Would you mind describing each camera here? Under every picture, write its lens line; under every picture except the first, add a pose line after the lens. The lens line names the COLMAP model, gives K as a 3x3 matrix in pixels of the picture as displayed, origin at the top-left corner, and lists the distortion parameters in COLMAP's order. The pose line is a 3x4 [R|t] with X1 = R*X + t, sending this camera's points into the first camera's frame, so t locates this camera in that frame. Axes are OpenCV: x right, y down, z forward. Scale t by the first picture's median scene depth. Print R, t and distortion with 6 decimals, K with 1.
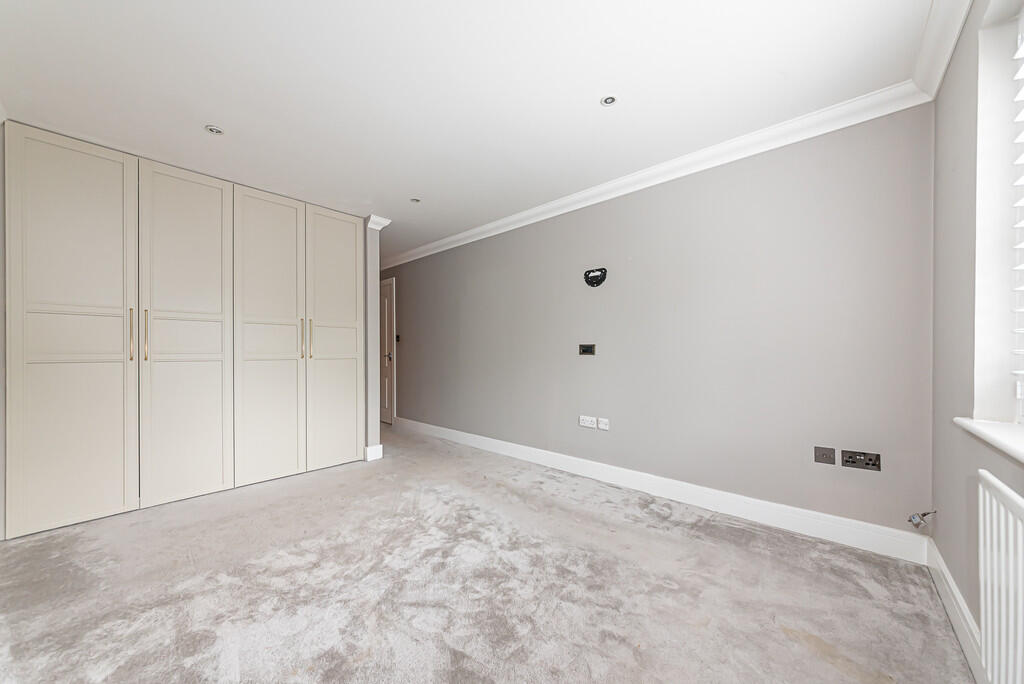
lens RADIAL K [[359.1, 0, 513.6], [0, 359.1, 349.0], [0, 0, 1]] dist [-0.001587, 0.000100]
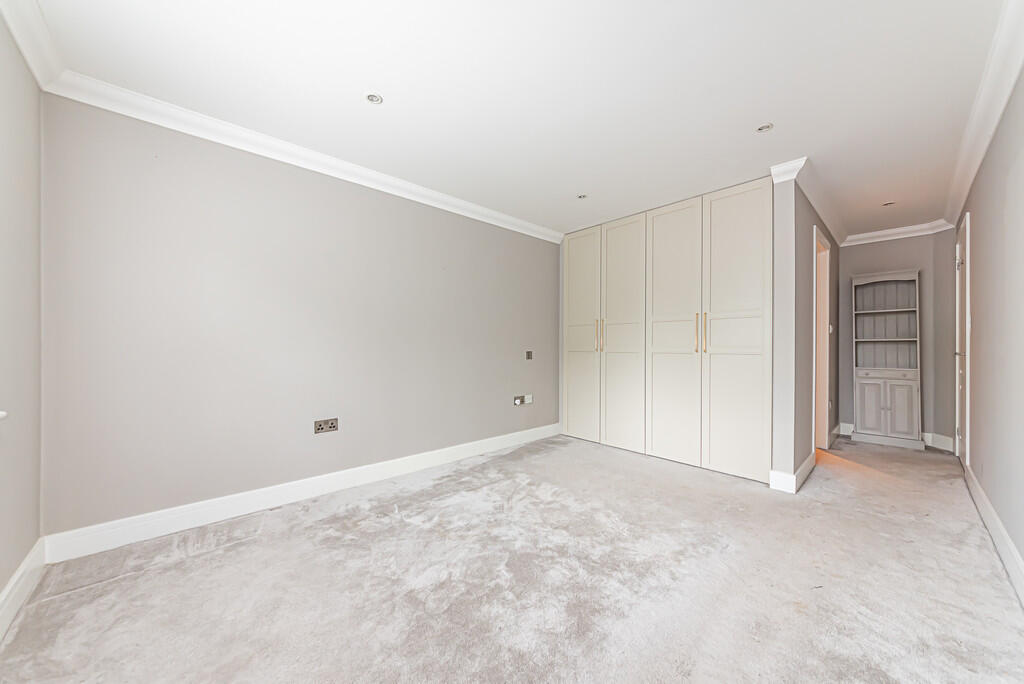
lens RADIAL K [[359.1, 0, 513.4], [0, 359.1, 343.7], [0, 0, 1]] dist [-0.001587, 0.000100]
pose [[-0.088660, -0.003086, -0.996057, 0.462838], [0.005357, 0.999979, -0.003575, 0.002016], [0.996047, -0.005653, -0.088642, 0.583101]]
